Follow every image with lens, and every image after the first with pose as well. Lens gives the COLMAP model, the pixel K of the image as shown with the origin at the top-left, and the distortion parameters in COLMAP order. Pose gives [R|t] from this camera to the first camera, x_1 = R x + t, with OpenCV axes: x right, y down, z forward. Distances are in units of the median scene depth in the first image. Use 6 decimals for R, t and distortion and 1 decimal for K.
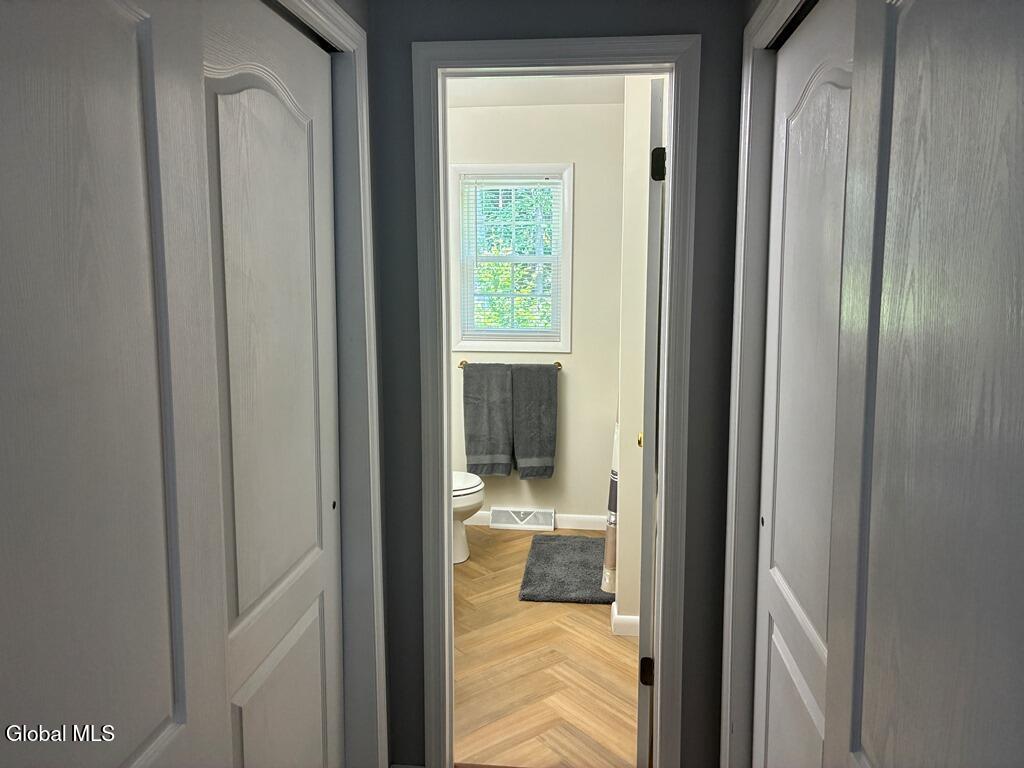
lens RADIAL K [[762.7, 0, 514.0], [0, 762.7, 384.9], [0, 0, 1]] dist [0.006537, -0.006326]
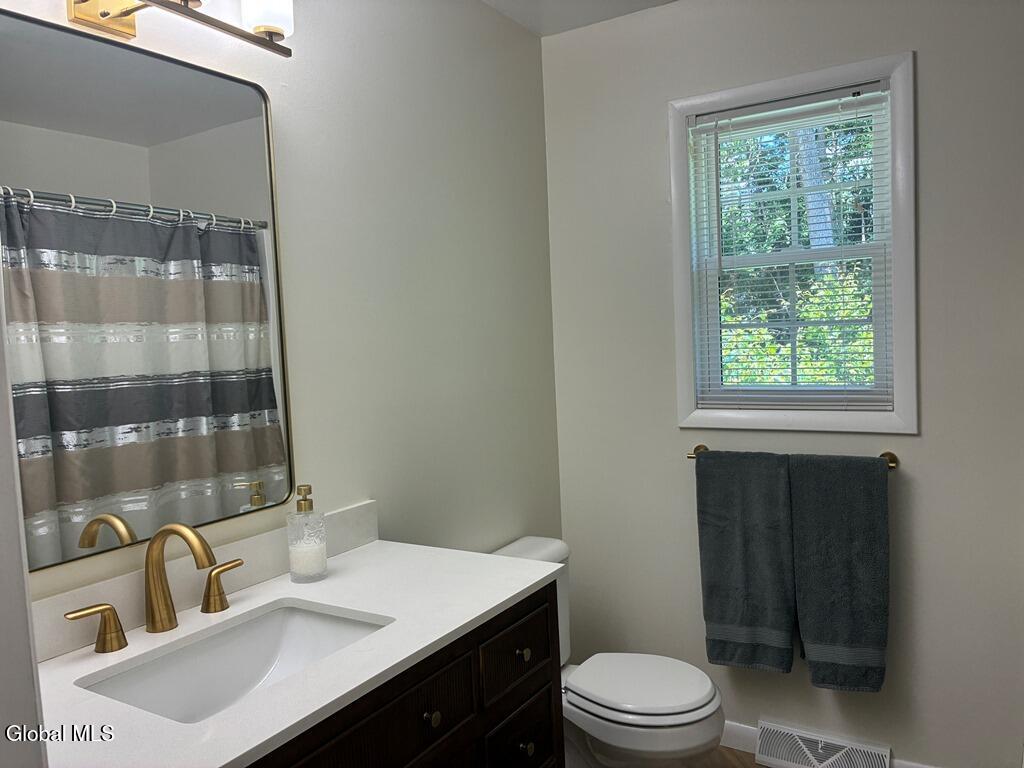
lens RADIAL K [[762.7, 0, 502.6], [0, 762.7, 379.2], [0, 0, 1]] dist [0.006537, -0.006326]
pose [[0.887036, -0.018167, -0.461344, 0.064266], [-0.020859, 0.996628, -0.079351, -0.032985], [0.461230, 0.080011, 0.883666, 0.443092]]
